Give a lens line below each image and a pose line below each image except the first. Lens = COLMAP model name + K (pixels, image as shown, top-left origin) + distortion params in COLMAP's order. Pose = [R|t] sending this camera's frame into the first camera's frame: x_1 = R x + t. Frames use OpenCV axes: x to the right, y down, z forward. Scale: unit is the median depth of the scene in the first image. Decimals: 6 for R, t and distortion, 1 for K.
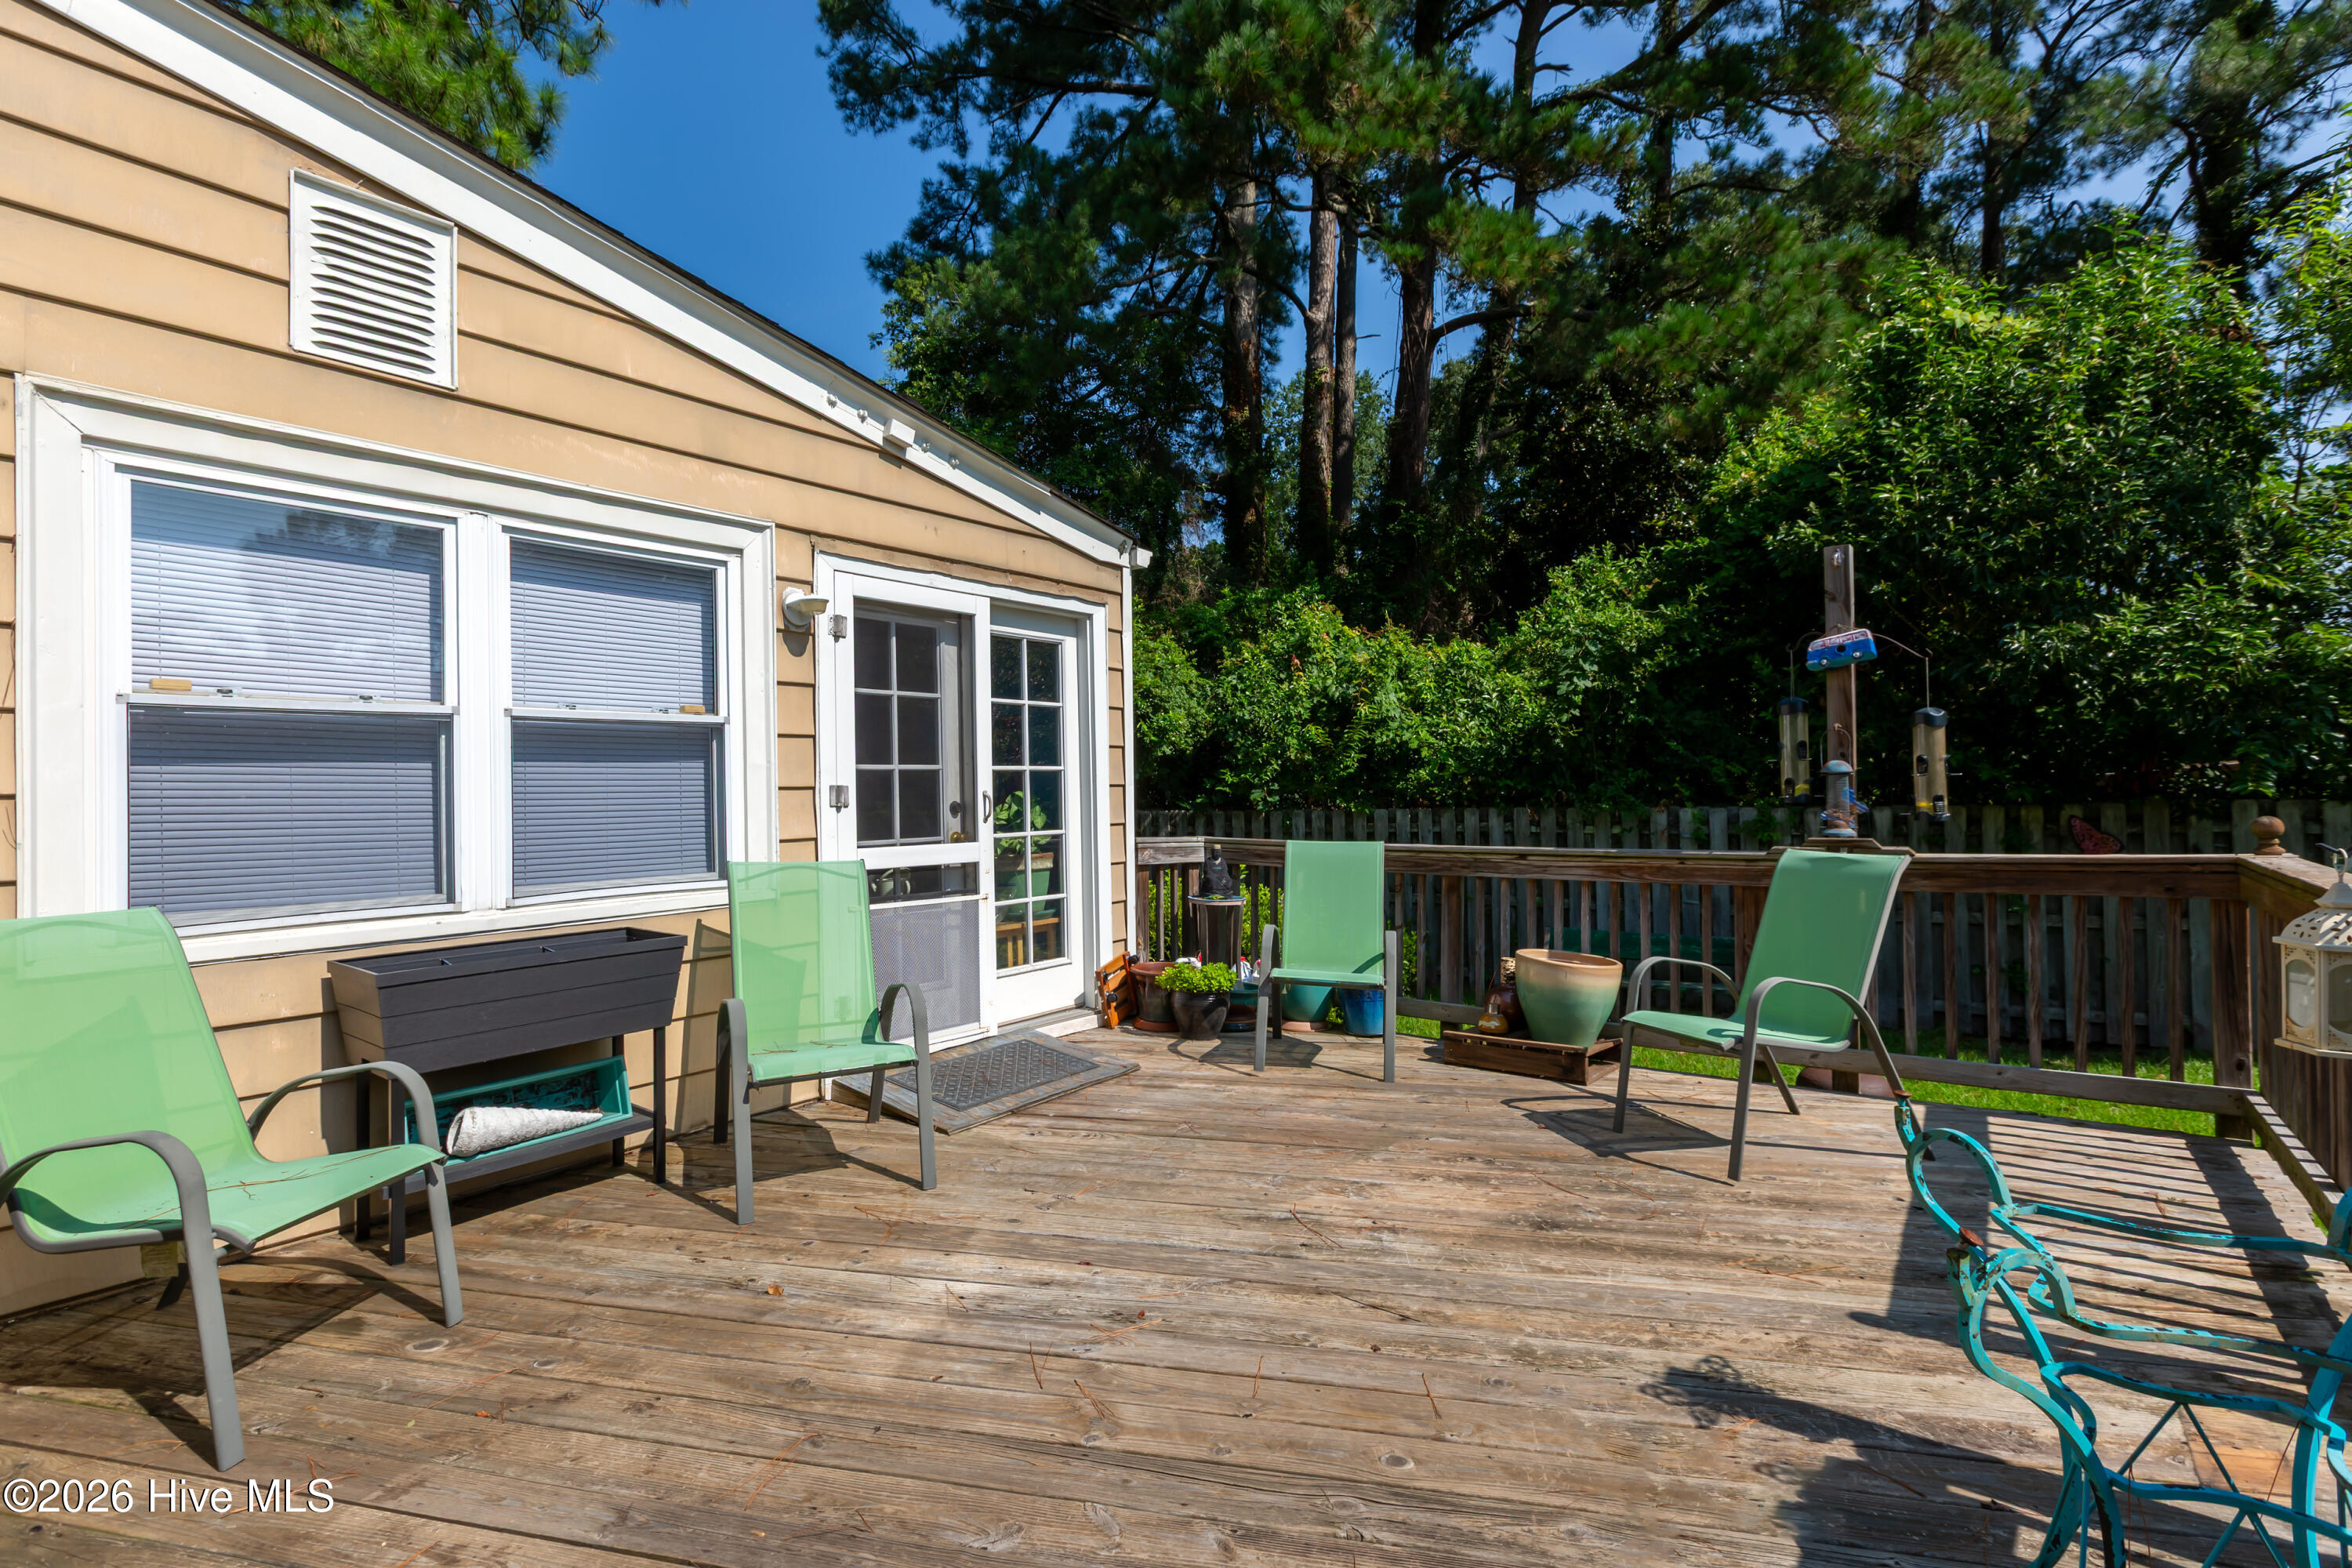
lens RADIAL K [[1062.1, 0, 1176.0], [0, 1062.1, 784.0], [0, 0, 1]] dist [-0.000543, -0.000417]
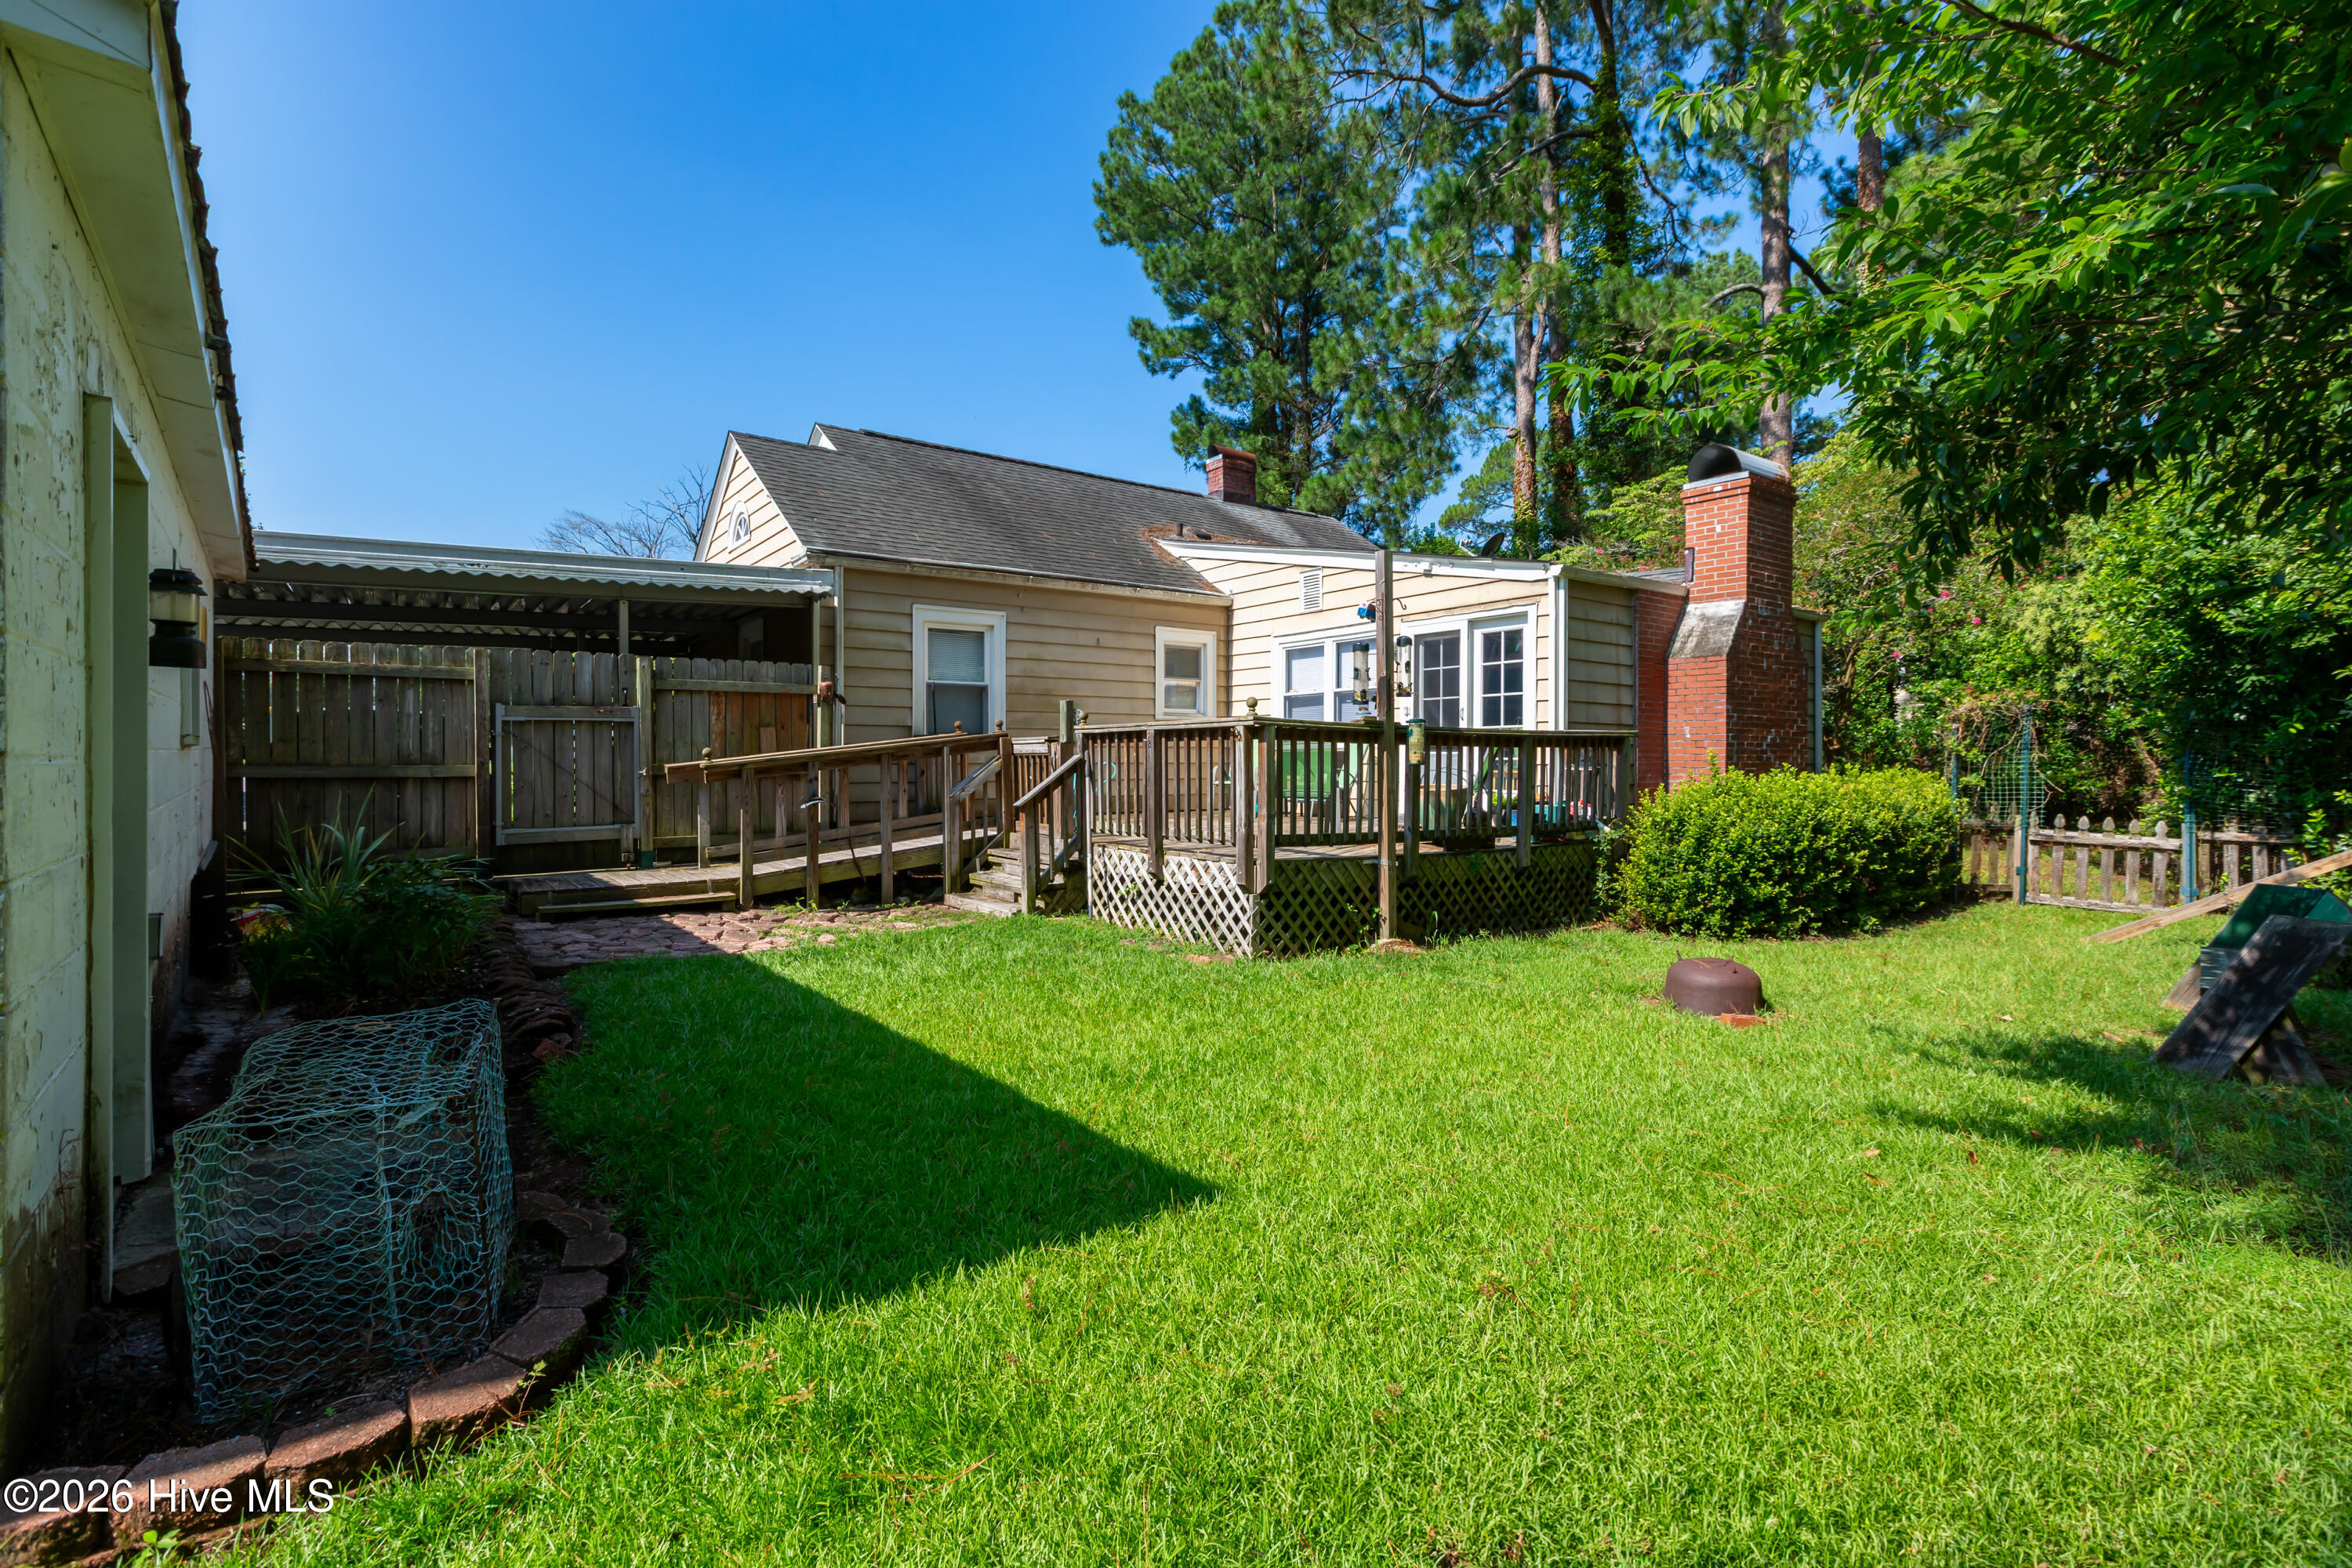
lens RADIAL K [[1062.1, 0, 1176.0], [0, 1062.1, 784.0], [0, 0, 1]] dist [-0.000543, -0.000417]
pose [[-0.273879, 0.032613, -0.961211, 2.371378], [0.006324, 0.999464, 0.032109, 0.102900], [0.961743, 0.002716, -0.273939, 1.140733]]
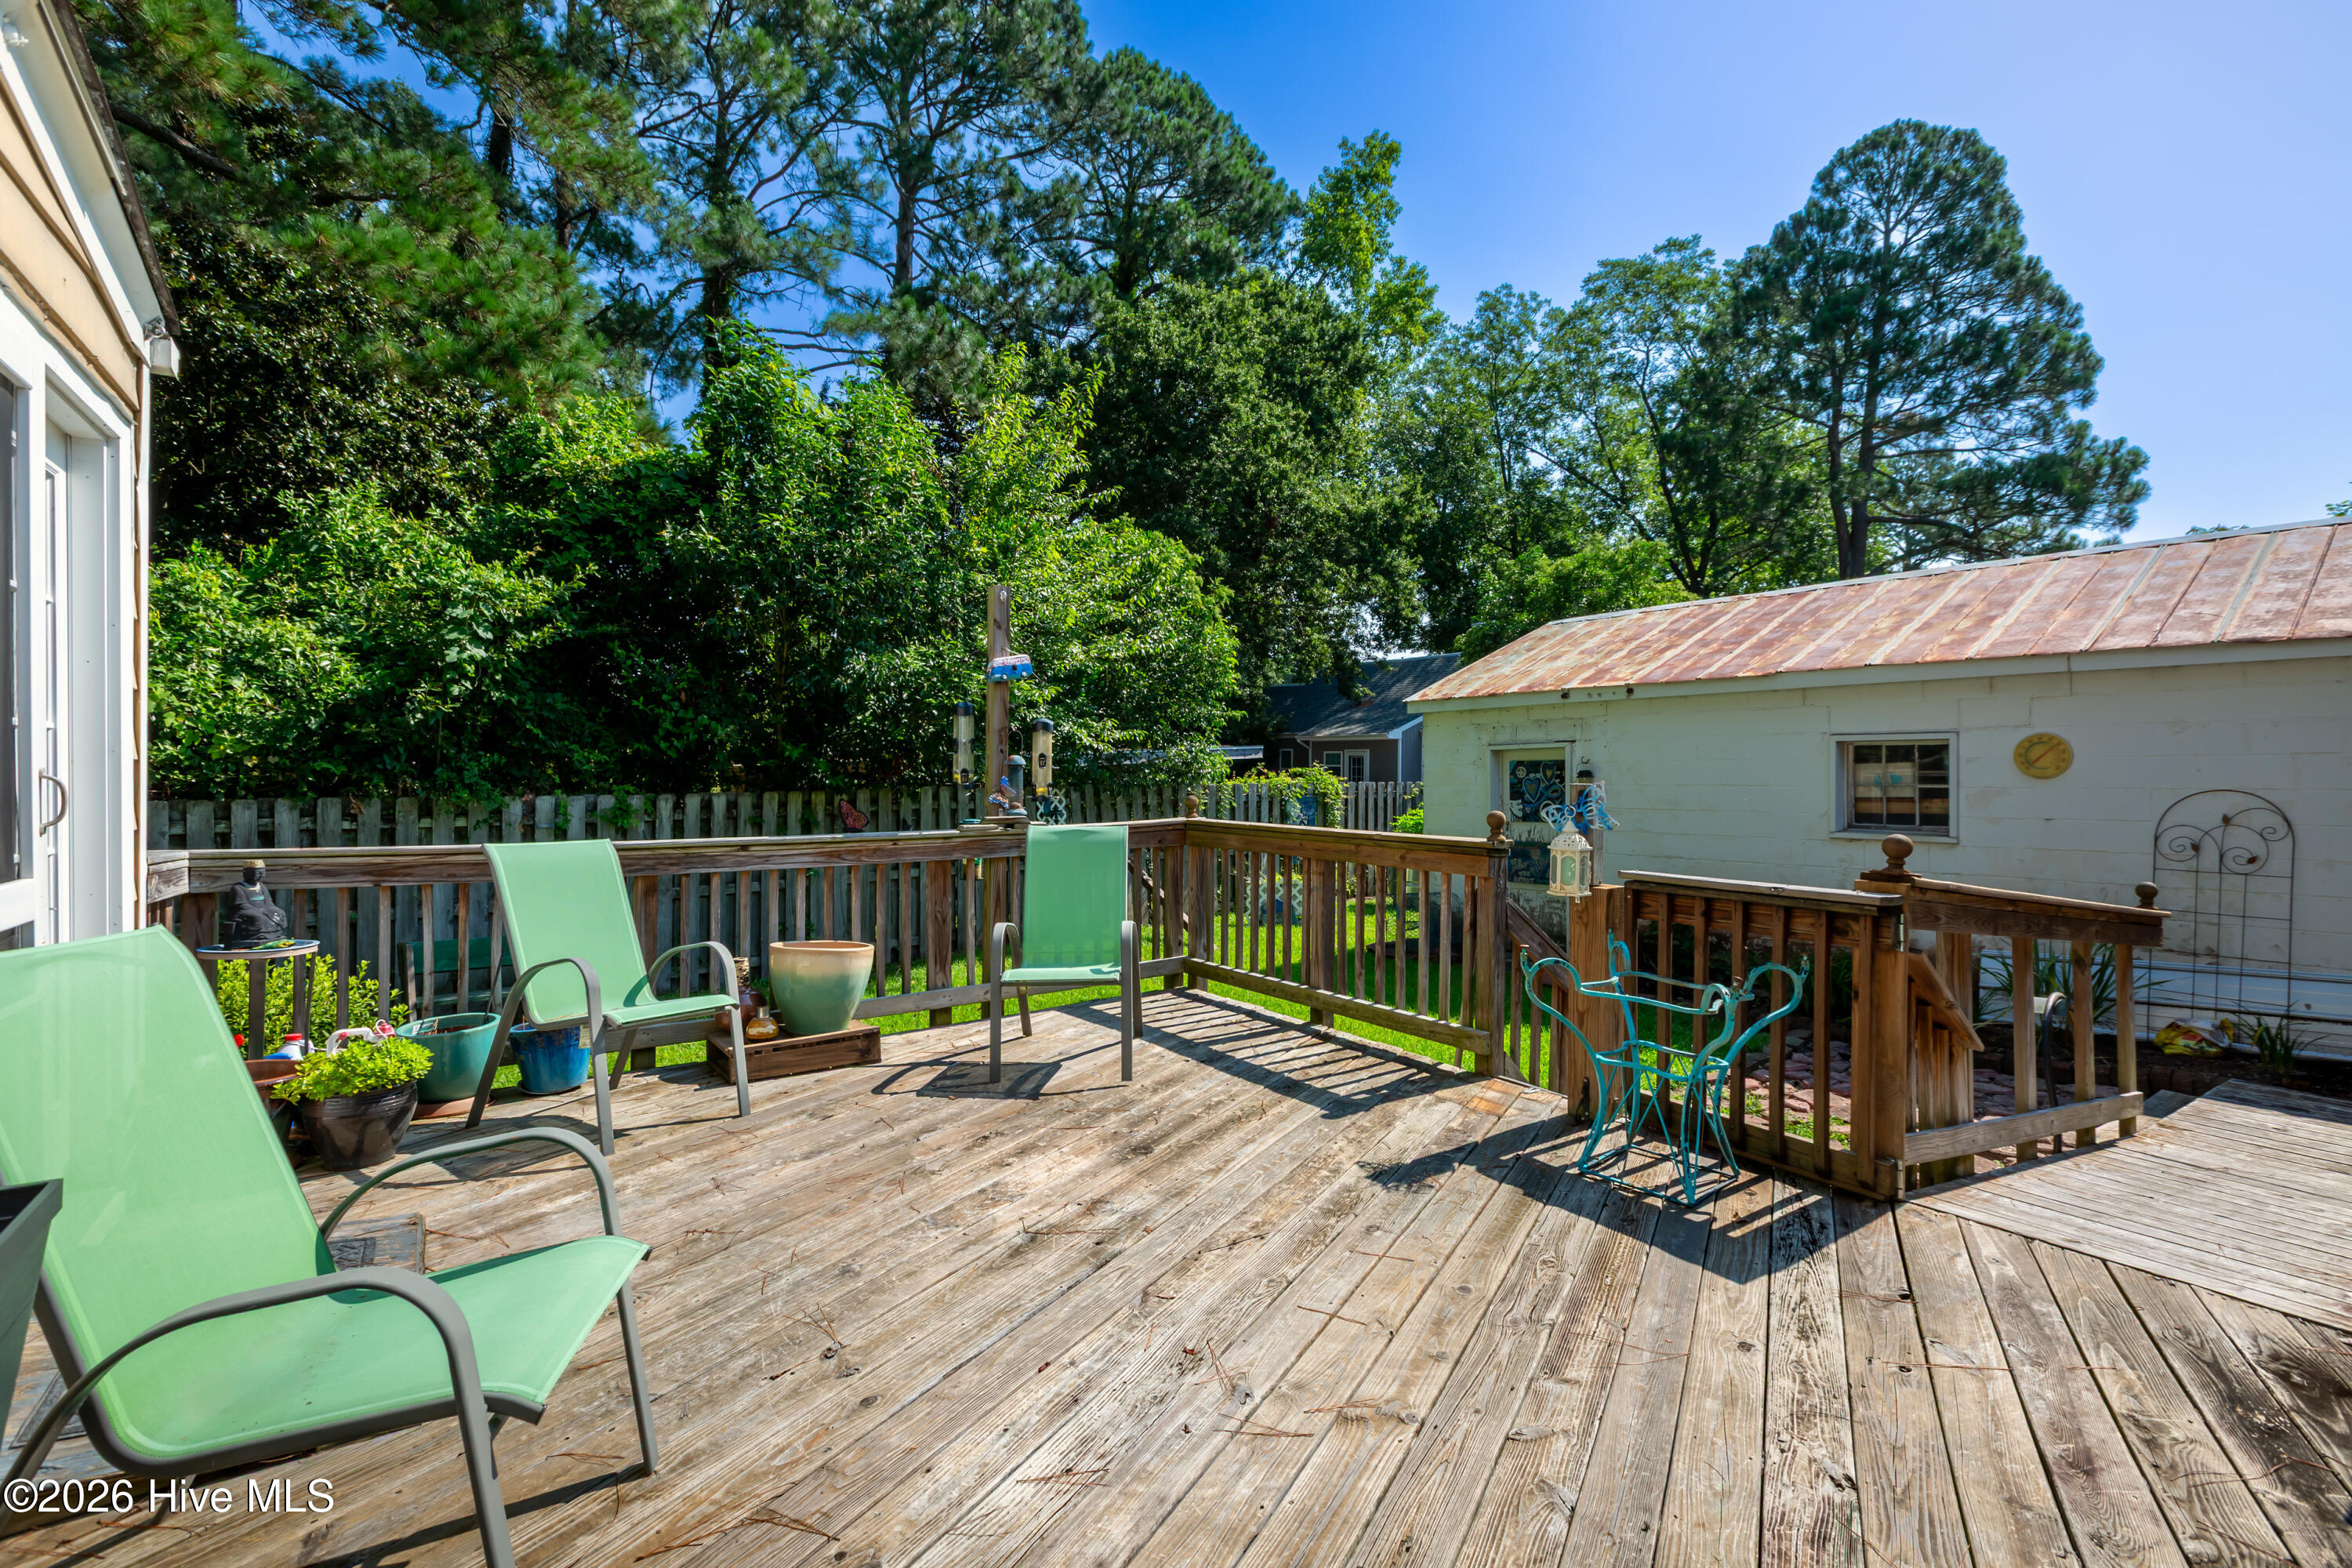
lens RADIAL K [[1058.4, 0, 1159.4], [0, 1058.4, 768.0], [0, 0, 1]] dist [0.000787, -0.001001]
pose [[0.316870, 0.015041, 0.948350, -0.488997], [-0.011610, 0.999861, -0.011978, 0.005841], [-0.948398, -0.007214, 0.317001, 0.397917]]
